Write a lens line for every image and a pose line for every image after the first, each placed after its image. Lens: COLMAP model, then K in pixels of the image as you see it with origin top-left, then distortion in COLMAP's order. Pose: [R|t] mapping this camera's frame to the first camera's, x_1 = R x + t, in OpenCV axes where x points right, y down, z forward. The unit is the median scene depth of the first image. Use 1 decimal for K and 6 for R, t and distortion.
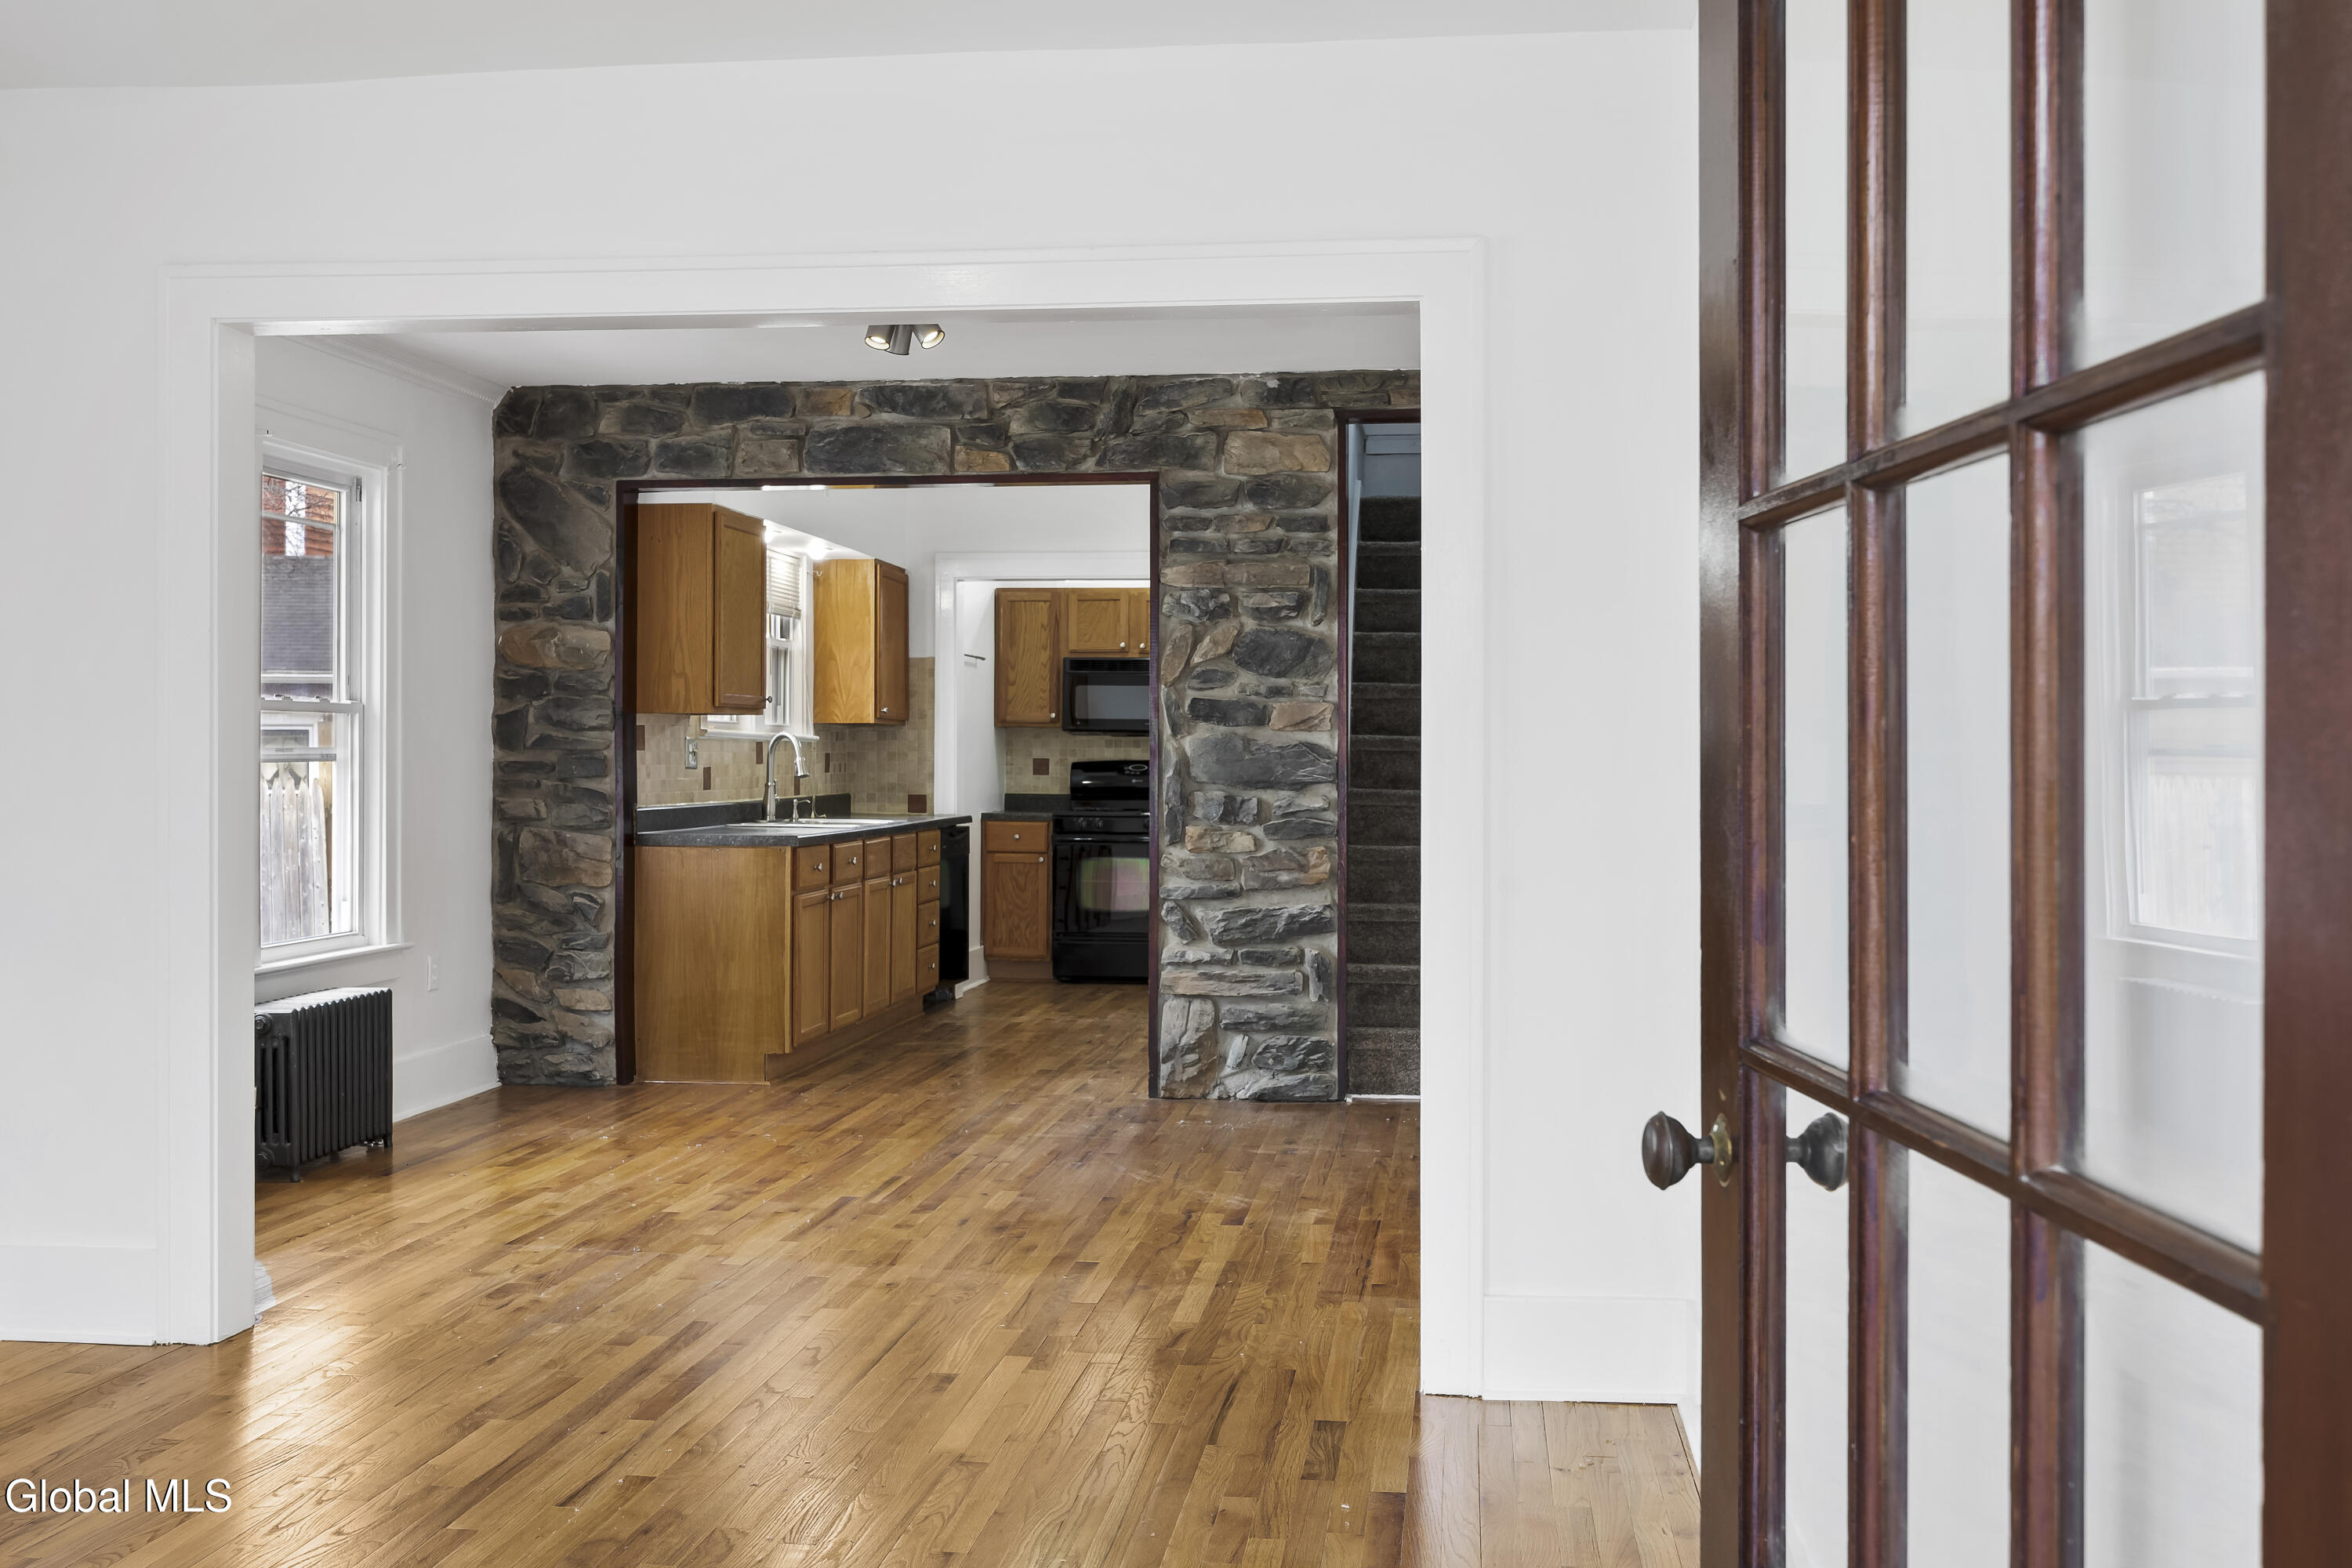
lens RADIAL K [[2461.7, 0, 1183.0], [0, 2461.7, 775.6], [0, 0, 1]] dist [0.000921, 0.000000]
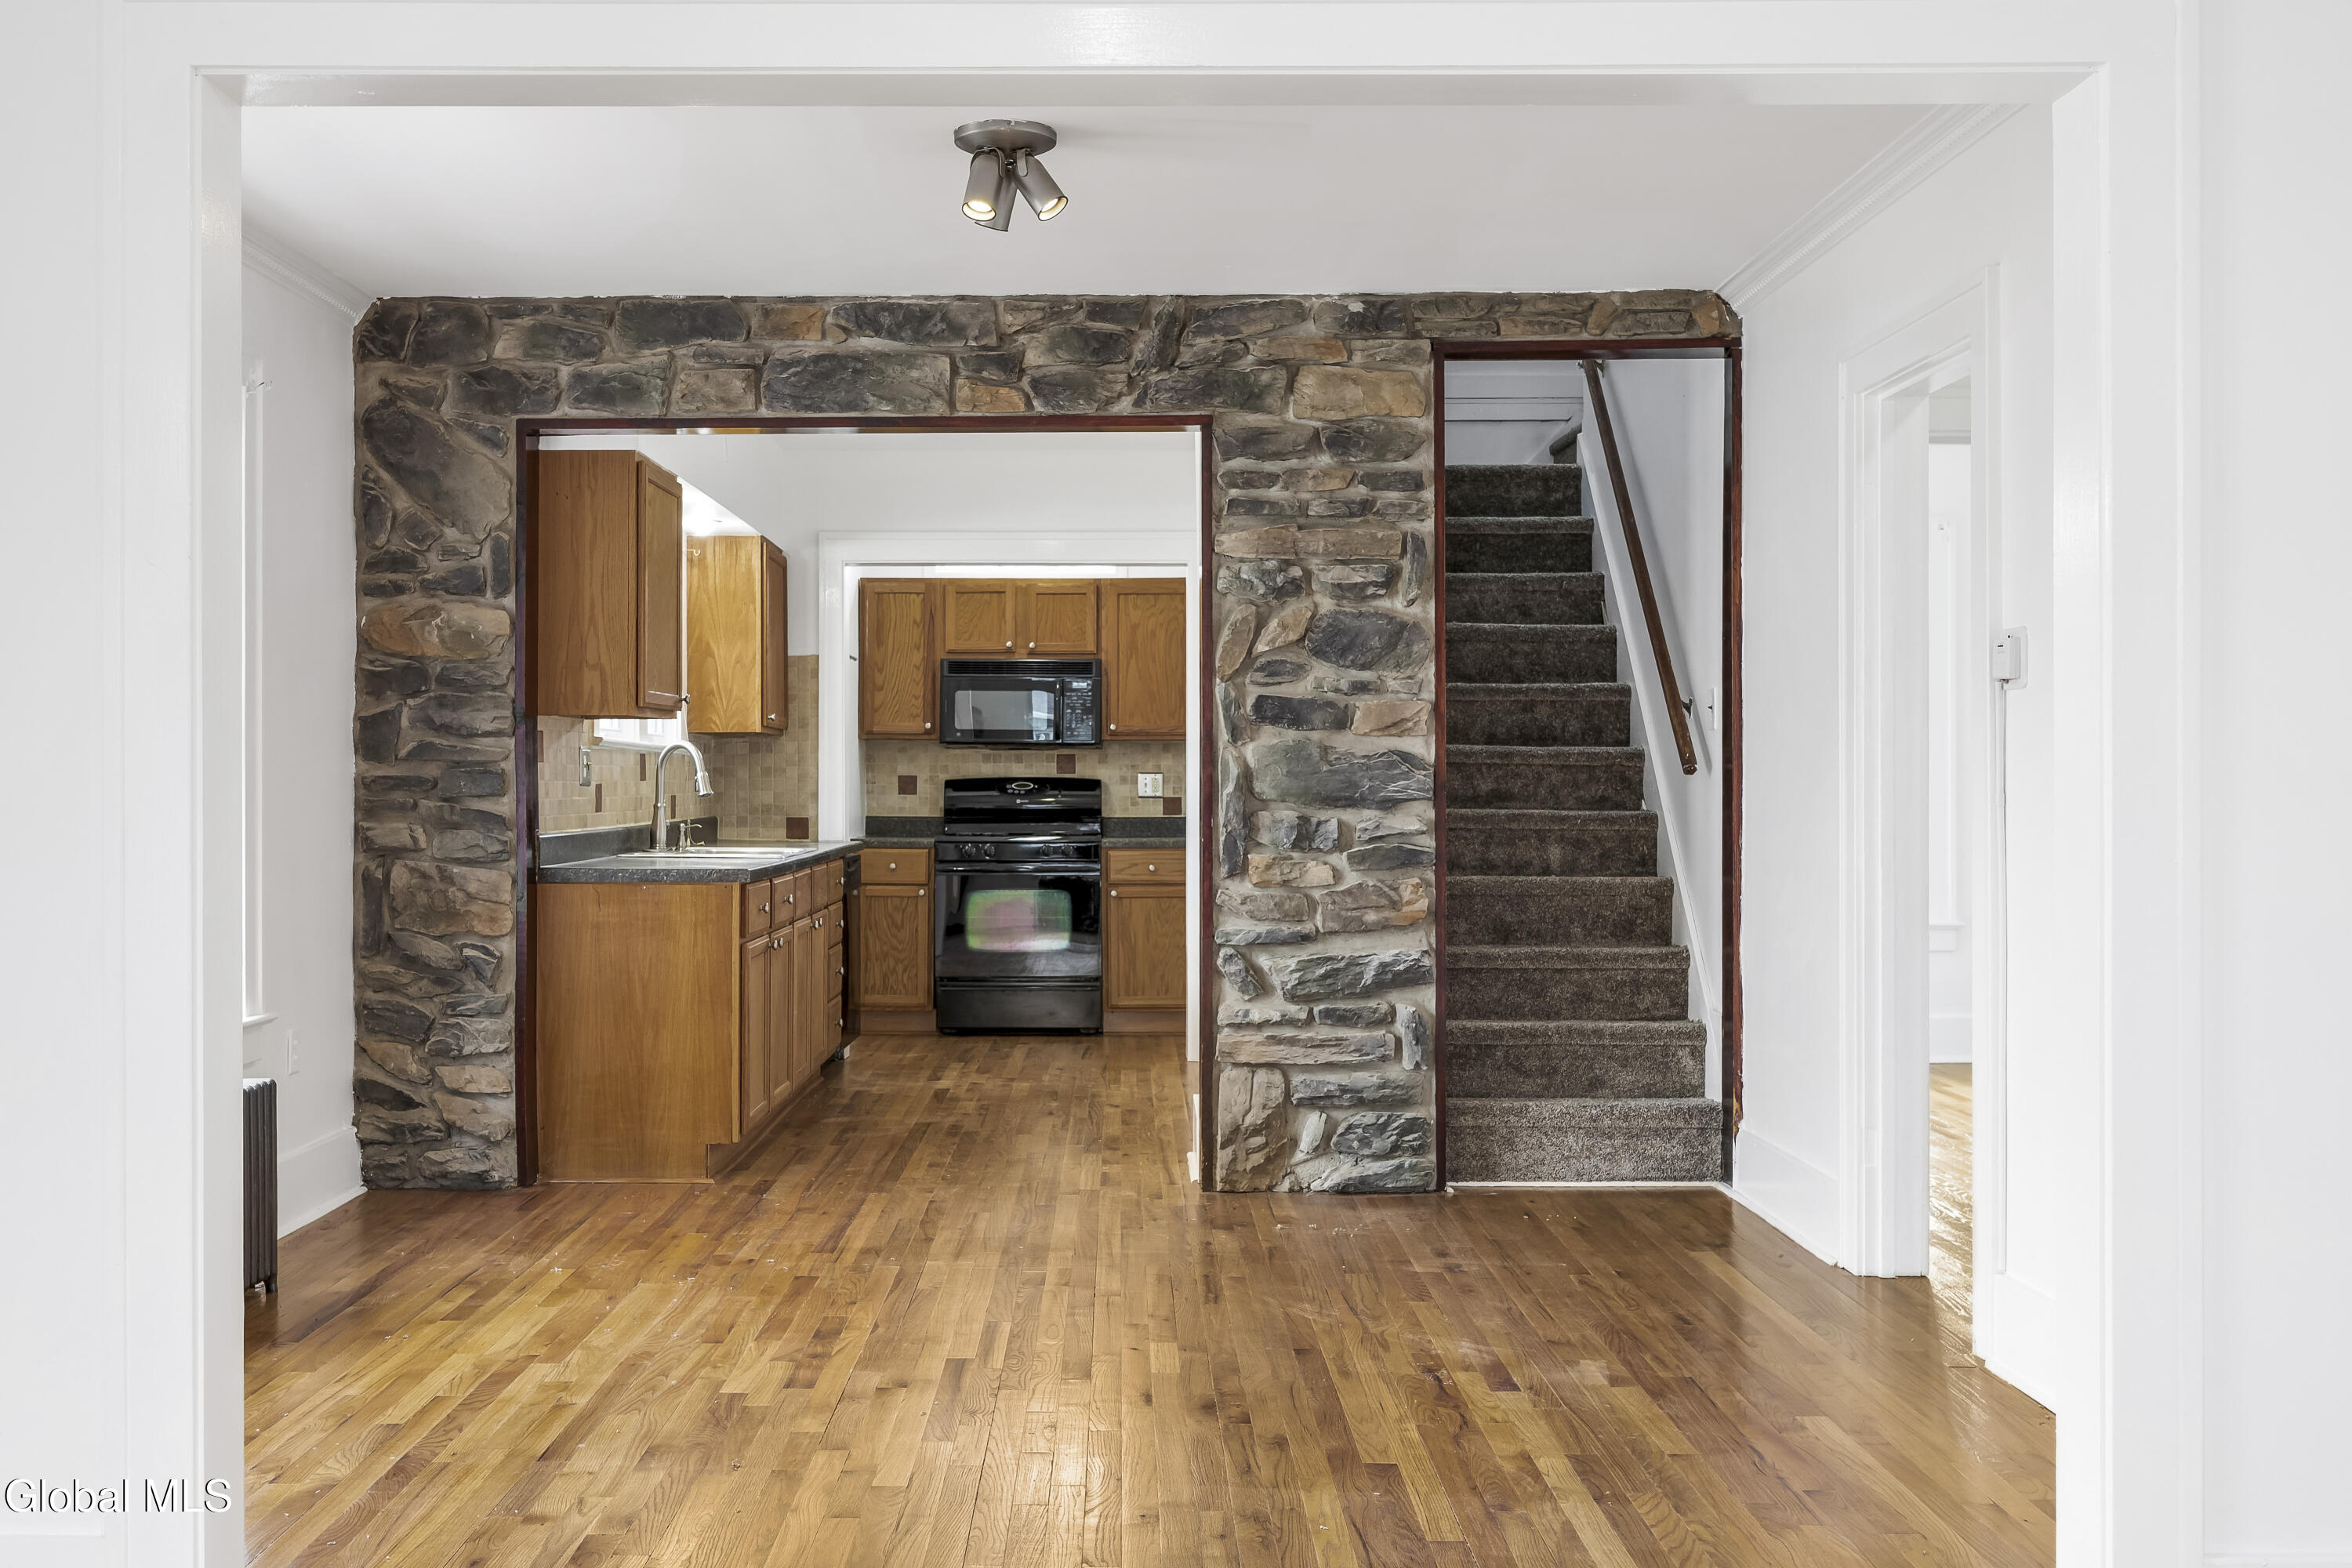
lens RADIAL K [[2461.7, 0, 1100.2], [0, 2461.7, 791.5], [0, 0, 1]] dist [0.000921, 0.000000]
pose [[0.993606, -0.002911, 0.112869, -0.133940], [0.003258, 0.999991, -0.002888, 0.002109], [-0.112860, 0.003237, 0.993606, 0.197841]]
